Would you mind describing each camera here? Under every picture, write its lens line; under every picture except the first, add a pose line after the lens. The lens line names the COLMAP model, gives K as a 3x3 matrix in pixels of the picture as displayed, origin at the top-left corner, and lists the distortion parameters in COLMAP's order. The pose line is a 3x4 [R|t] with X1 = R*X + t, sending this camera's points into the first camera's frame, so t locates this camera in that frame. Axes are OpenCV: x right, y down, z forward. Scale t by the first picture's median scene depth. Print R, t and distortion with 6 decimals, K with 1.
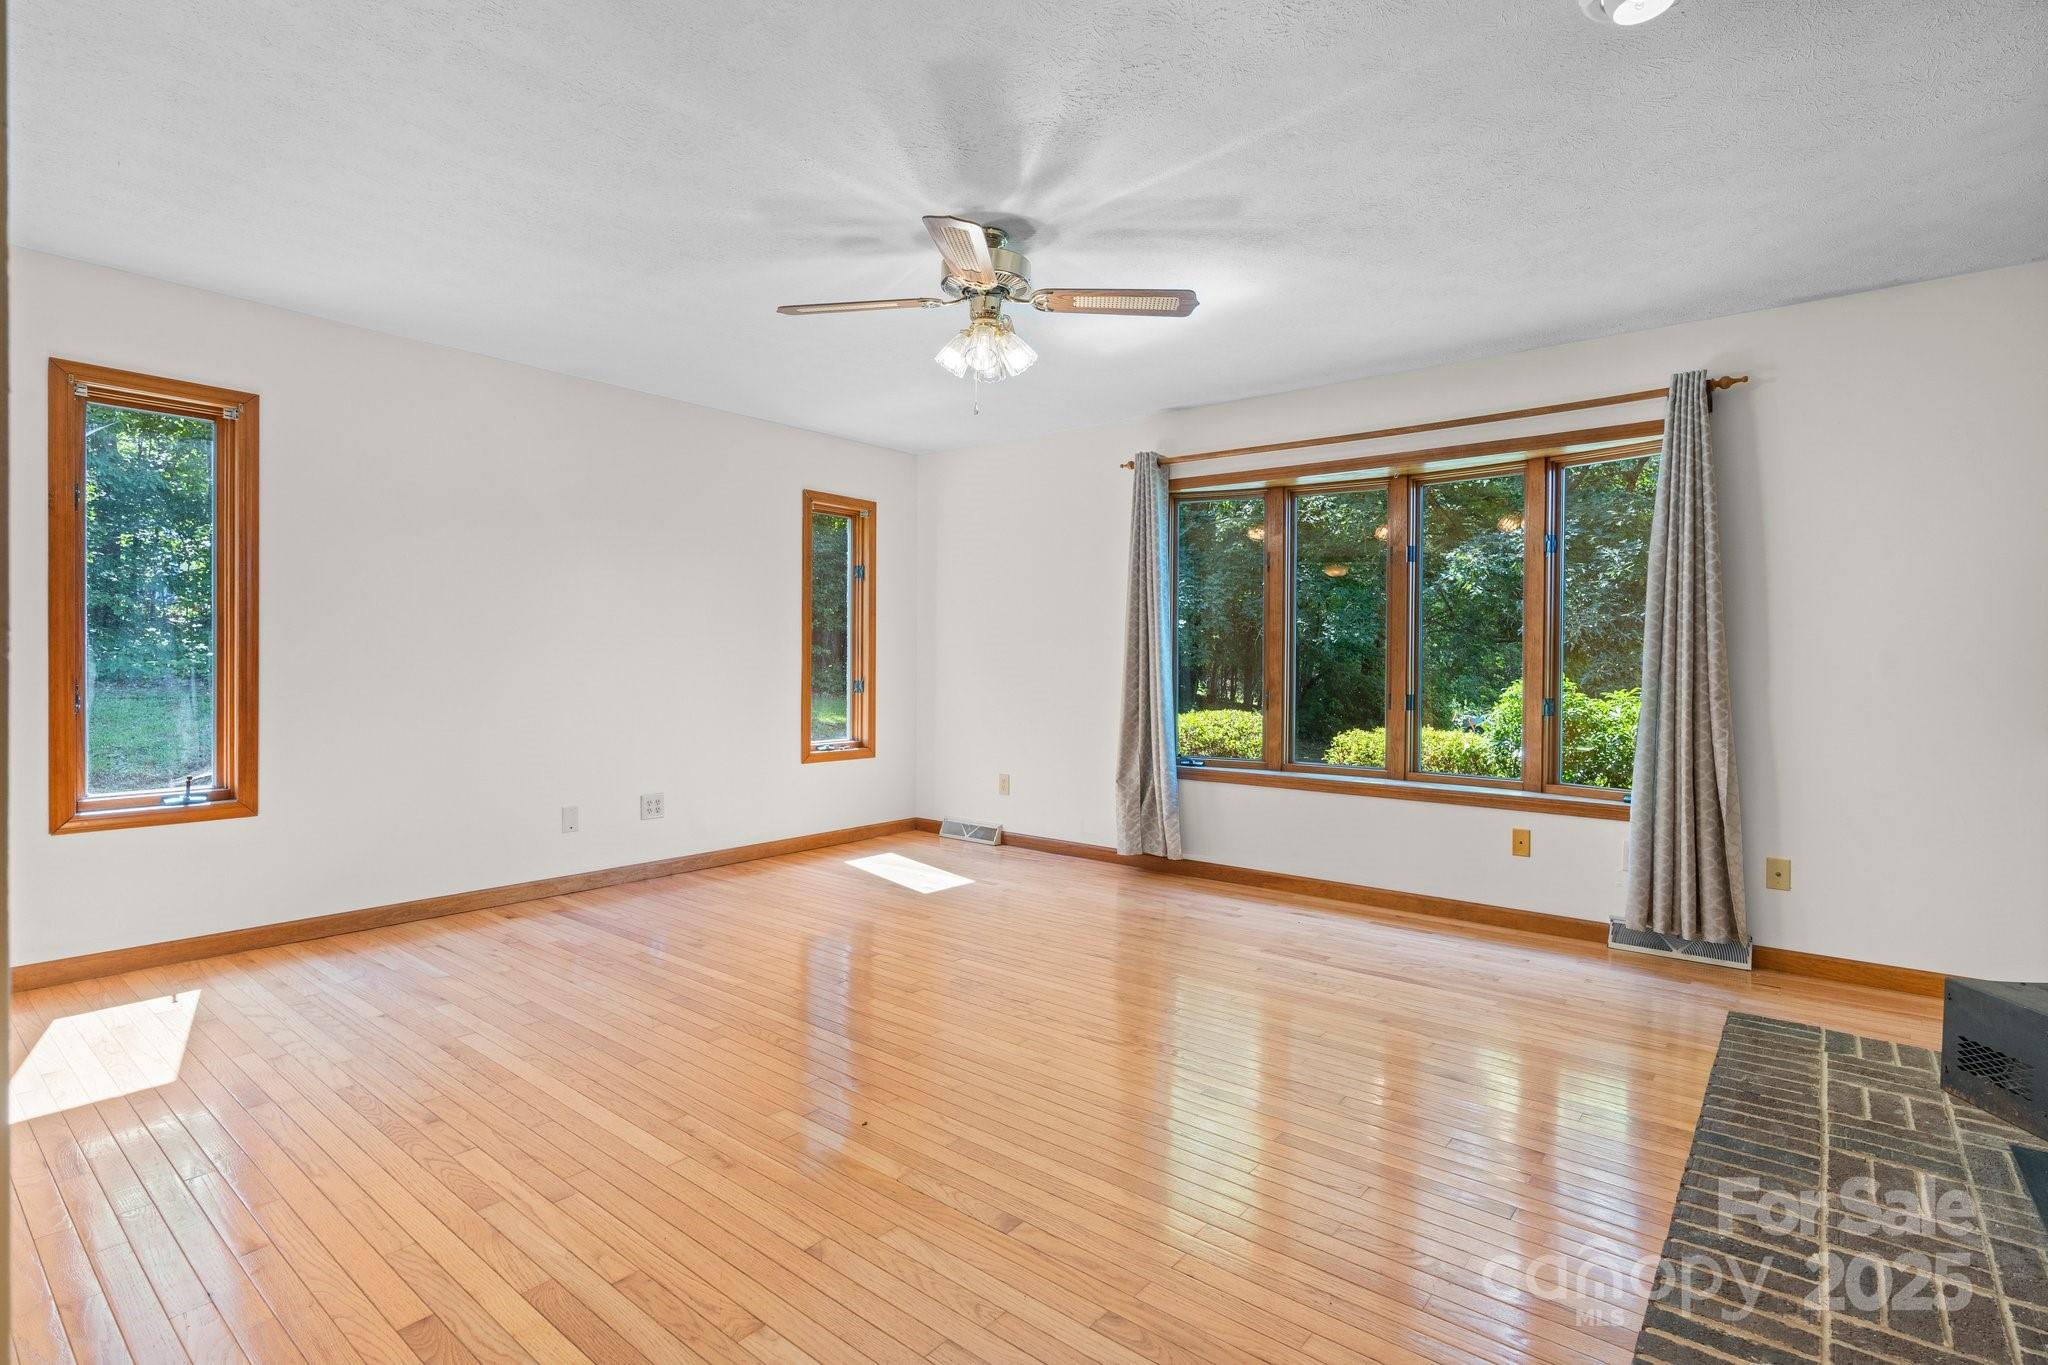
lens RADIAL K [[981.8, 0, 1011.2], [0, 981.8, 671.9], [0, 0, 1]] dist [0.003134, 0.000219]
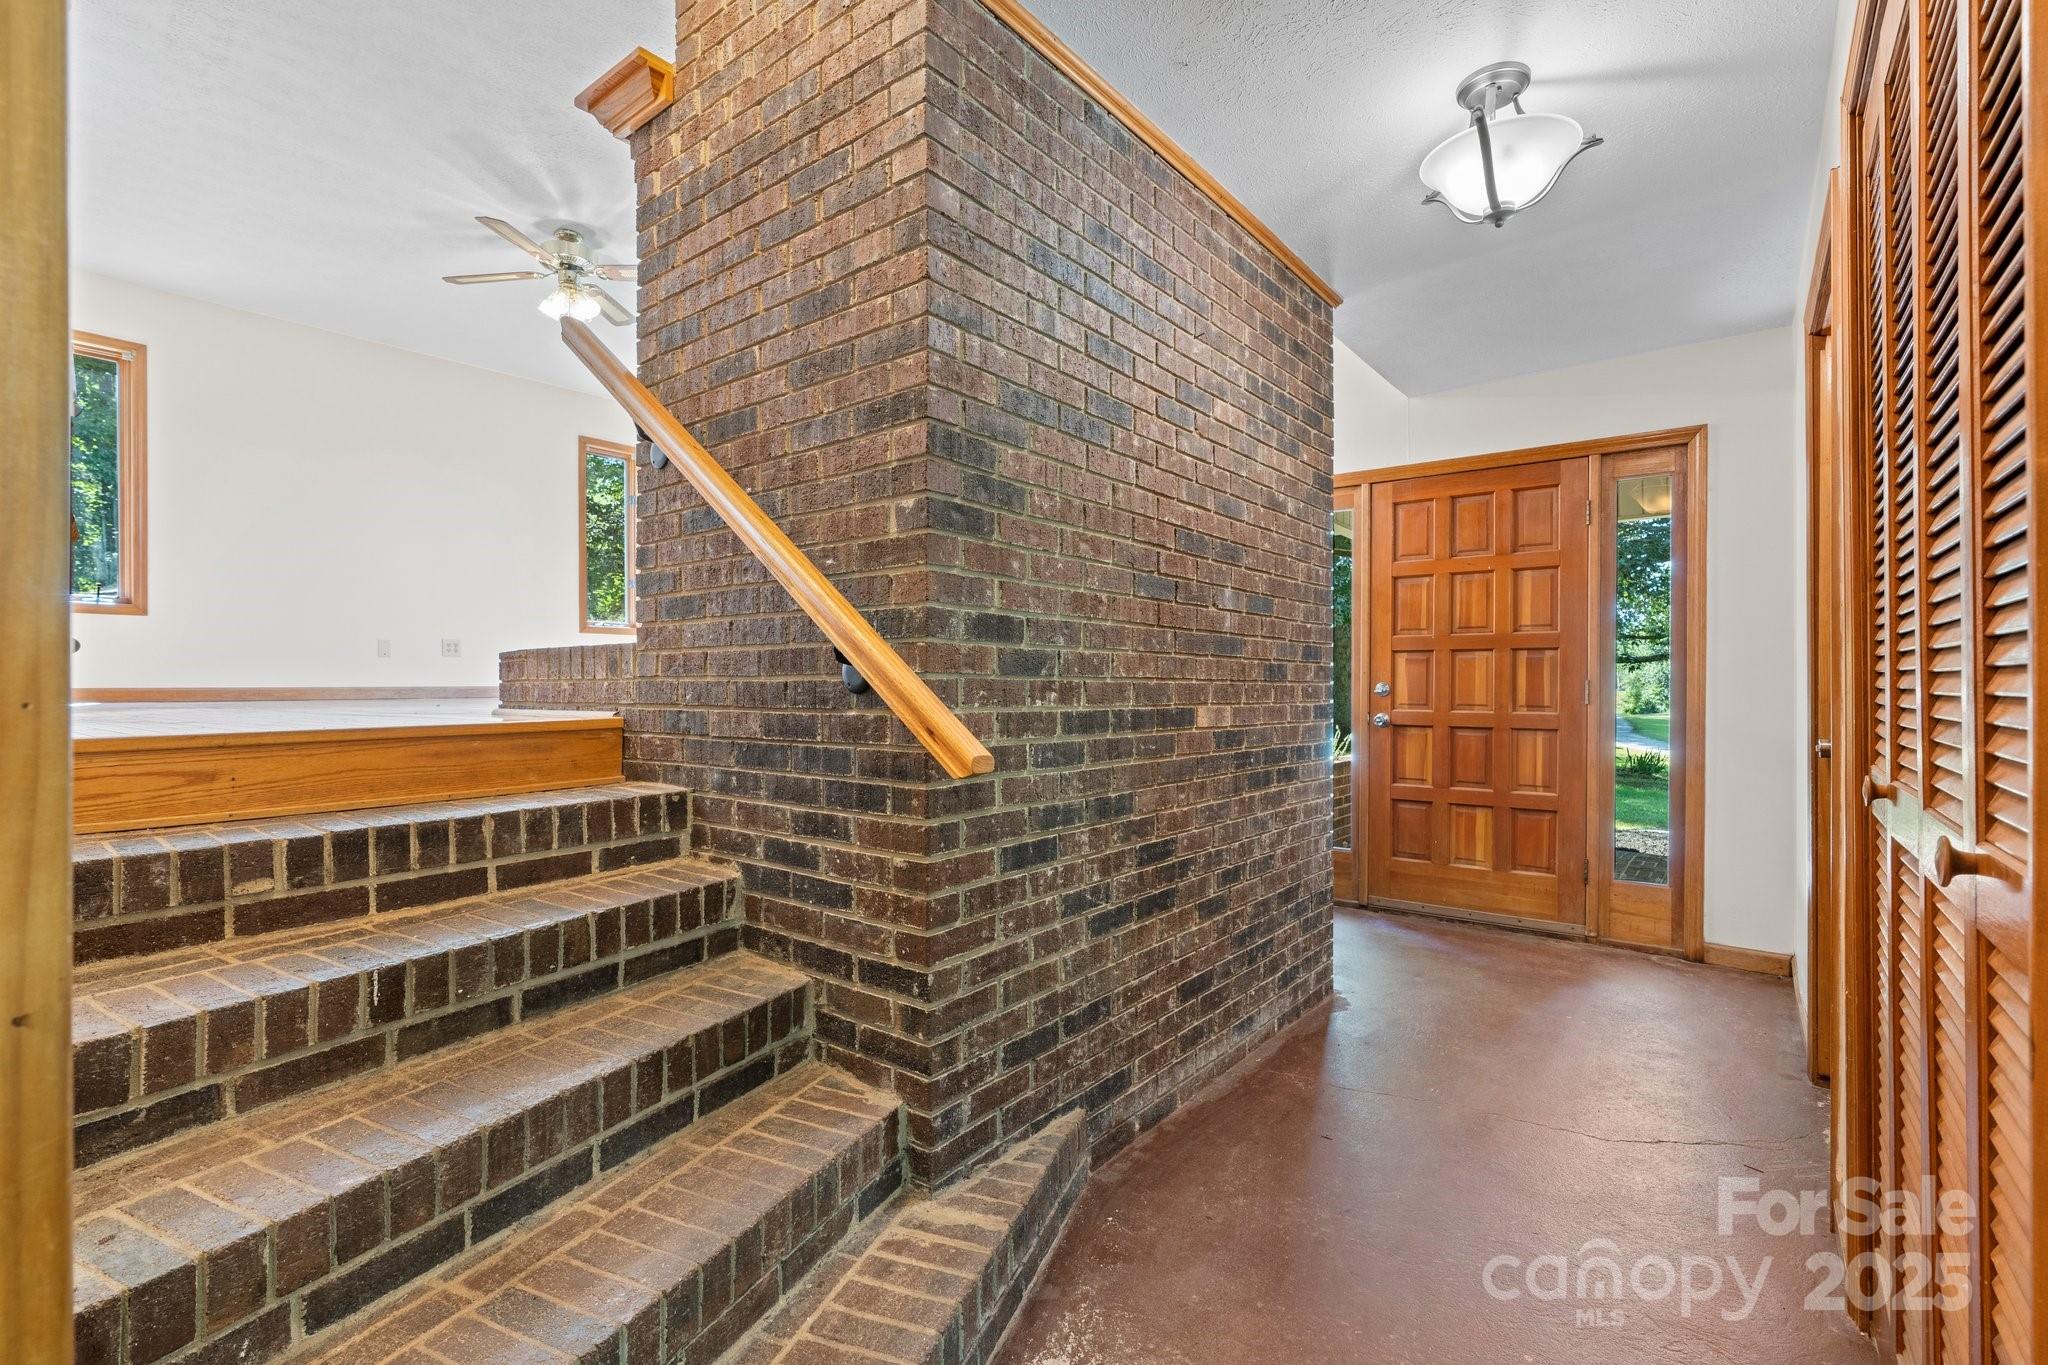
lens RADIAL K [[940.0, 0, 1018.3], [0, 940.0, 694.6], [0, 0, 1]] dist [0.002854, 0.000564]
pose [[0.999886, -0.010823, 0.010504, 0.594323], [0.010871, 0.999931, -0.004537, 0.294200], [-0.010455, 0.004650, 0.999935, -0.503573]]
